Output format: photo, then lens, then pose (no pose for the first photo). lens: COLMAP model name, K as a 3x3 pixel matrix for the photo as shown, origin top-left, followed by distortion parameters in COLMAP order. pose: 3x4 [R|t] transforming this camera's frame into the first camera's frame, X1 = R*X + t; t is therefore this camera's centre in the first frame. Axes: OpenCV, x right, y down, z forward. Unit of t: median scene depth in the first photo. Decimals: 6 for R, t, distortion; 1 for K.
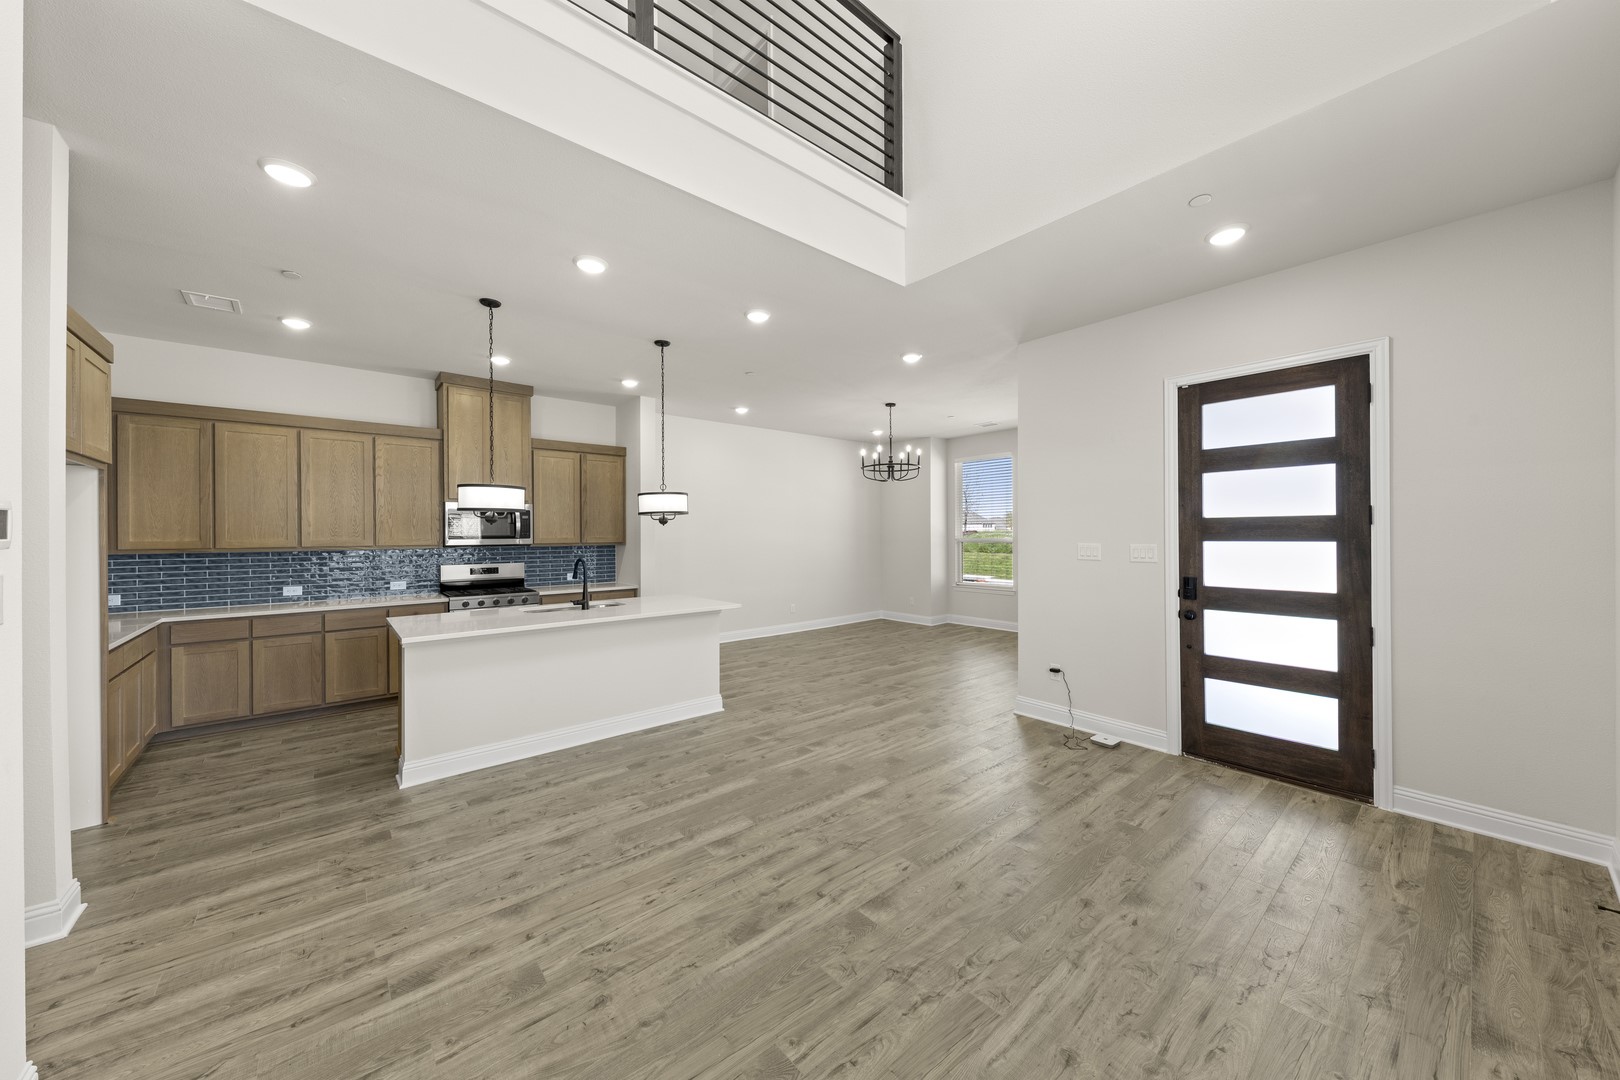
lens RADIAL K [[534.1, 0, 812.1], [0, 534.1, 518.5], [0, 0, 1]] dist [0.009347, -0.004463]
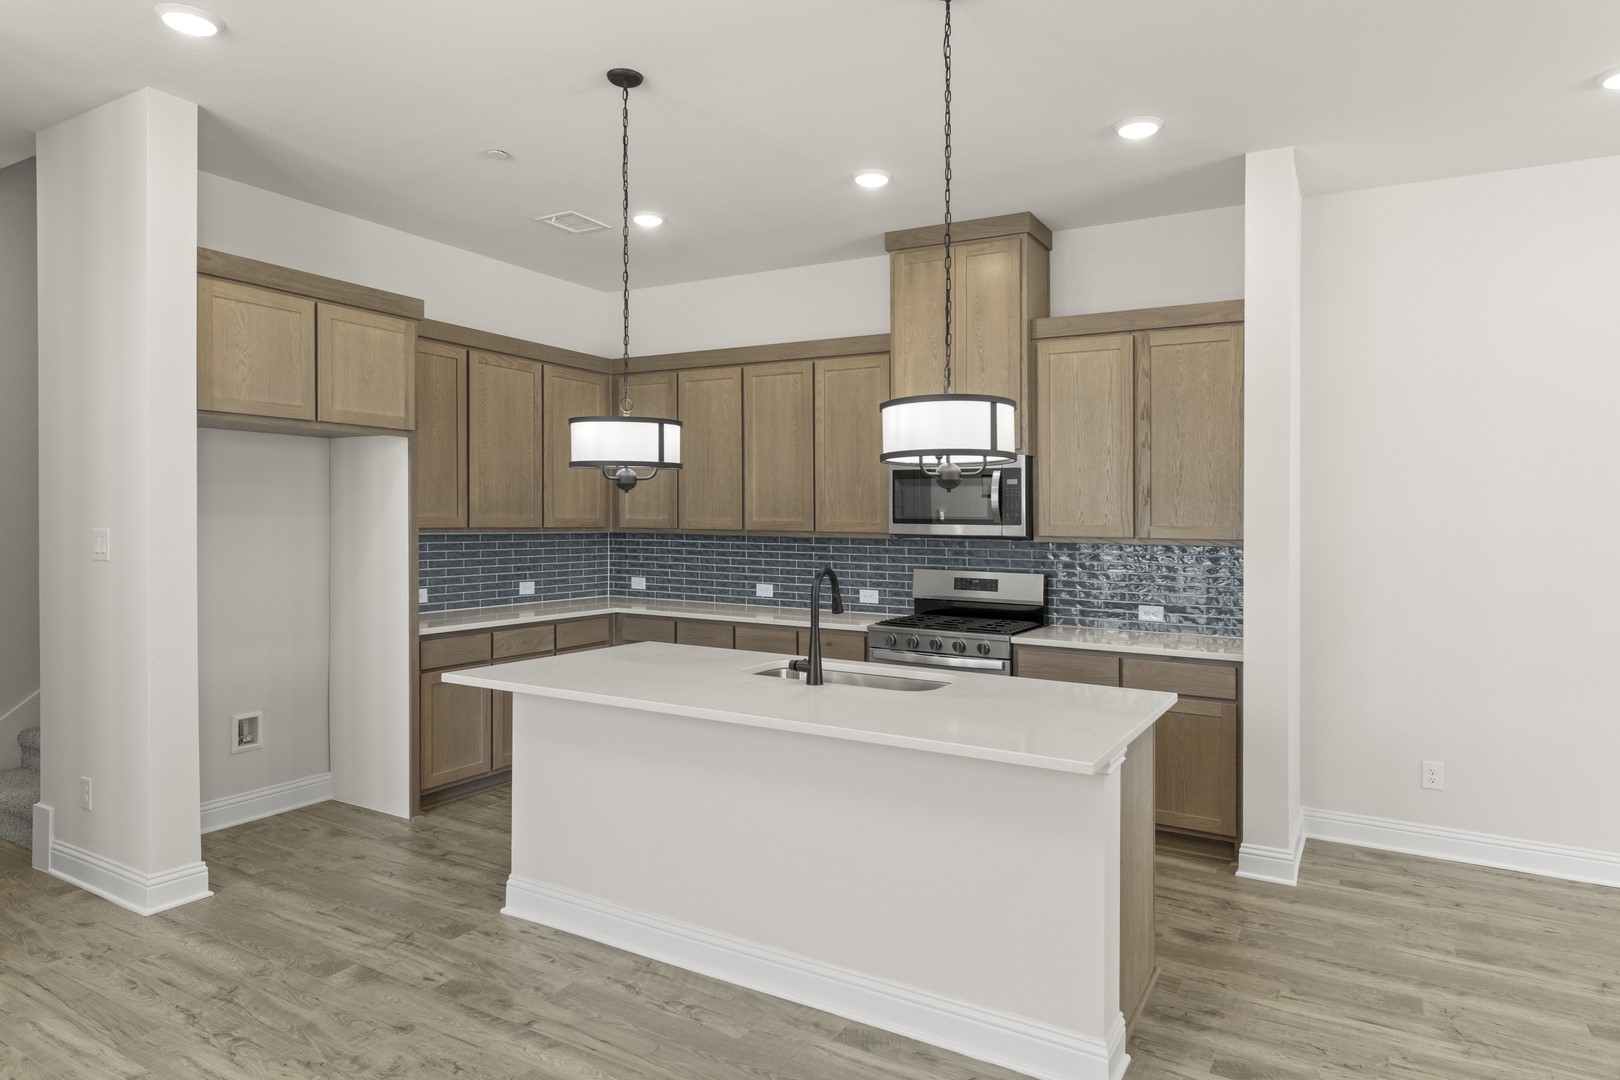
lens RADIAL K [[947.4, 0, 803.5], [0, 947.4, 516.1], [0, 0, 1]] dist [0.002439, -0.002463]
pose [[0.352738, 0.009225, -0.935677, 0.272029], [0.012359, 0.999818, 0.014516, 0.017951], [0.935640, -0.016684, 0.352560, 0.649640]]
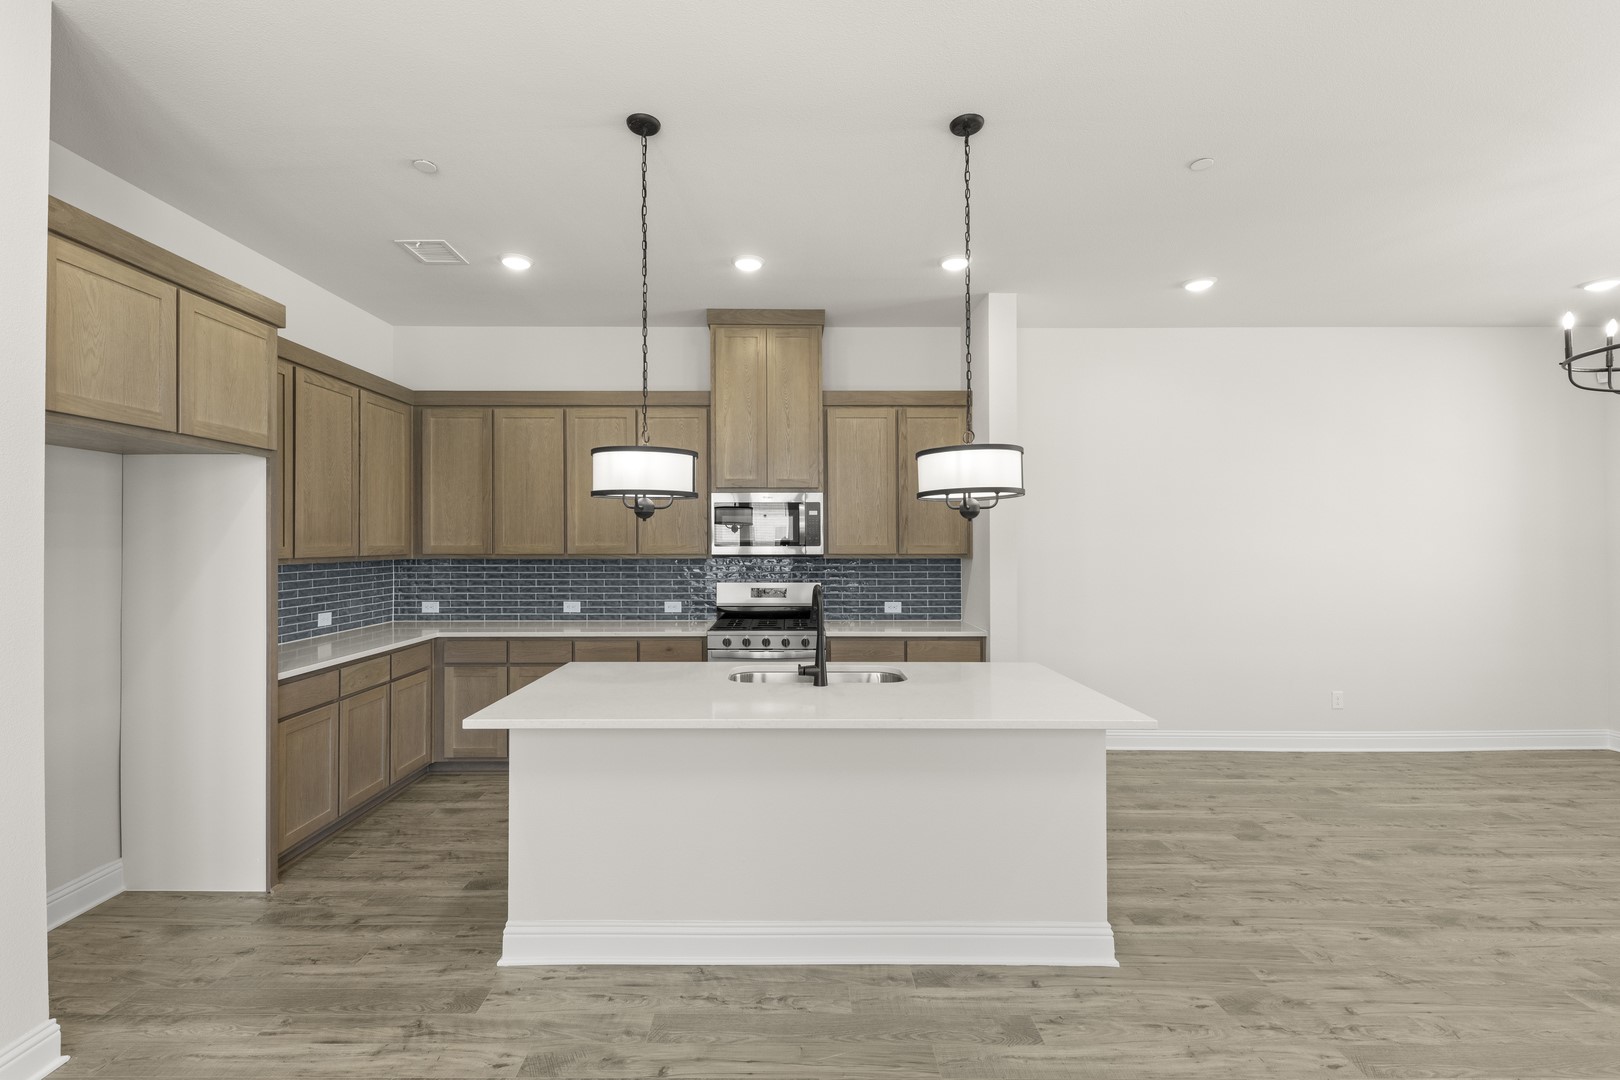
lens RADIAL K [[708.4, 0, 804.0], [0, 708.4, 527.6], [0, 0, 1]] dist [0.012733, -0.008895]
pose [[0.771600, -0.006623, -0.636073, 0.000164], [0.013932, 0.999882, 0.006490, 0.012036], [0.635955, -0.013870, 0.771601, 0.420612]]
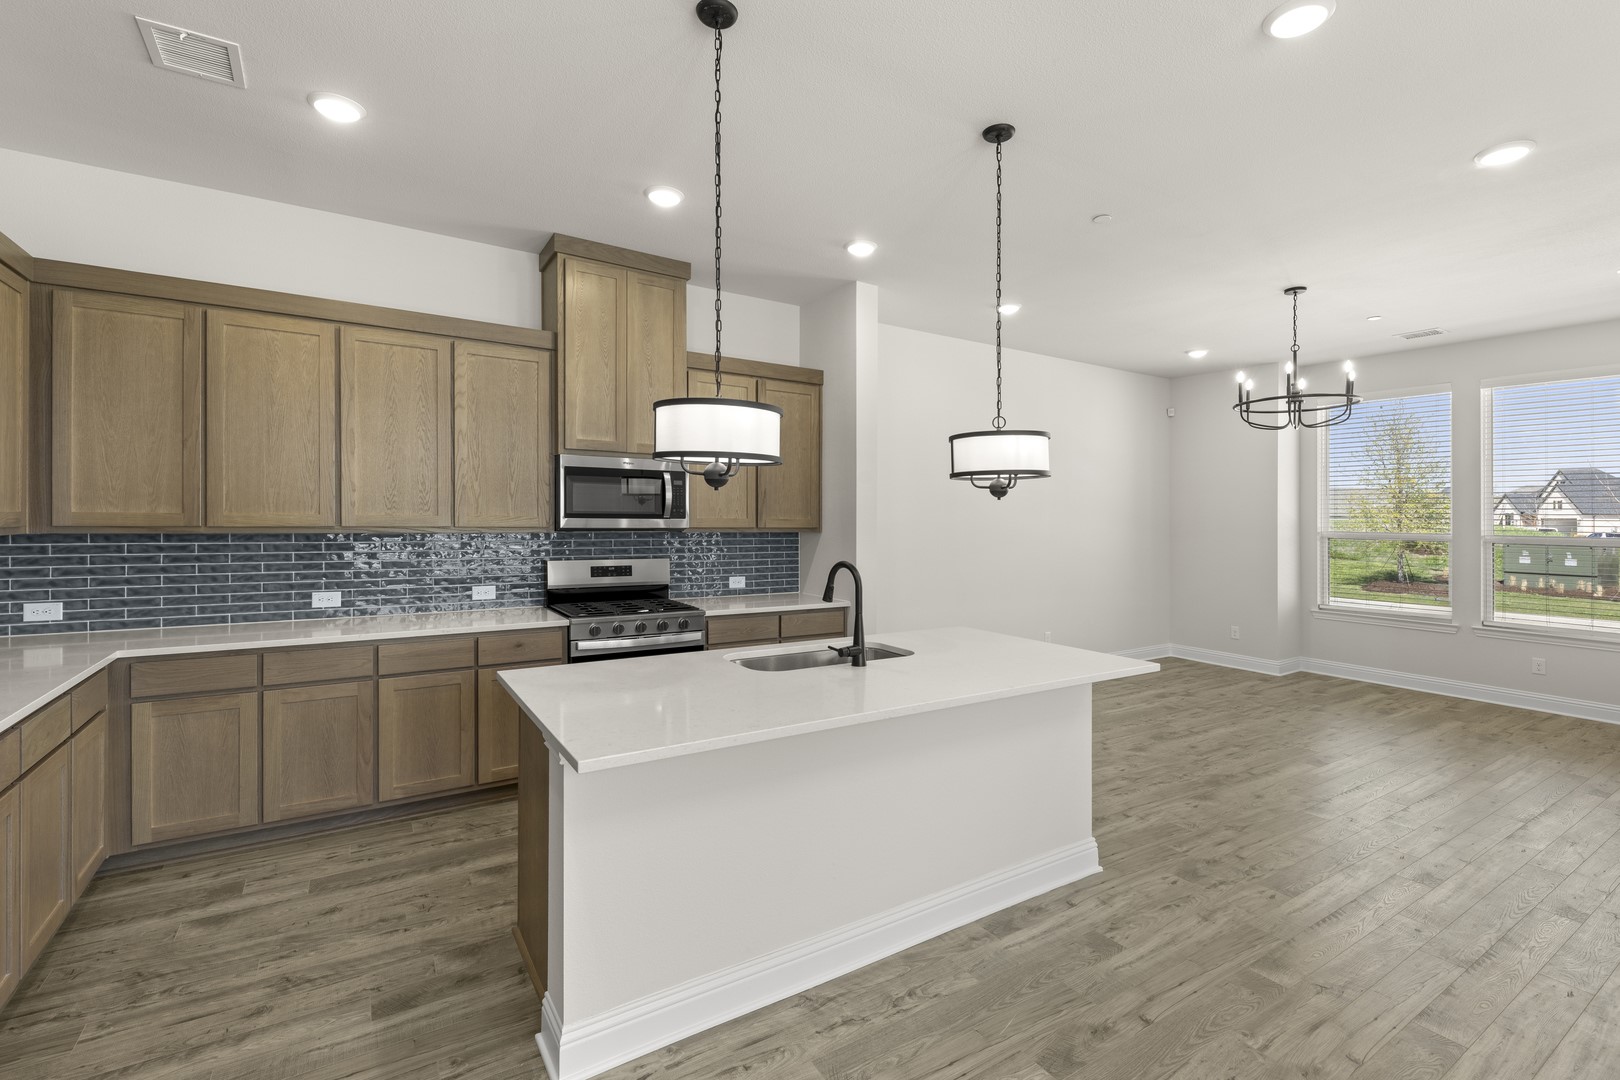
lens RADIAL K [[697.4, 0, 849.6], [0, 697.4, 506.0], [0, 0, 1]] dist [0.011762, -0.006800]
pose [[0.992693, 0.017121, -0.119445, -0.323478], [-0.015517, 0.999777, 0.014349, 0.011455], [0.119664, -0.012390, 0.992737, 0.321984]]
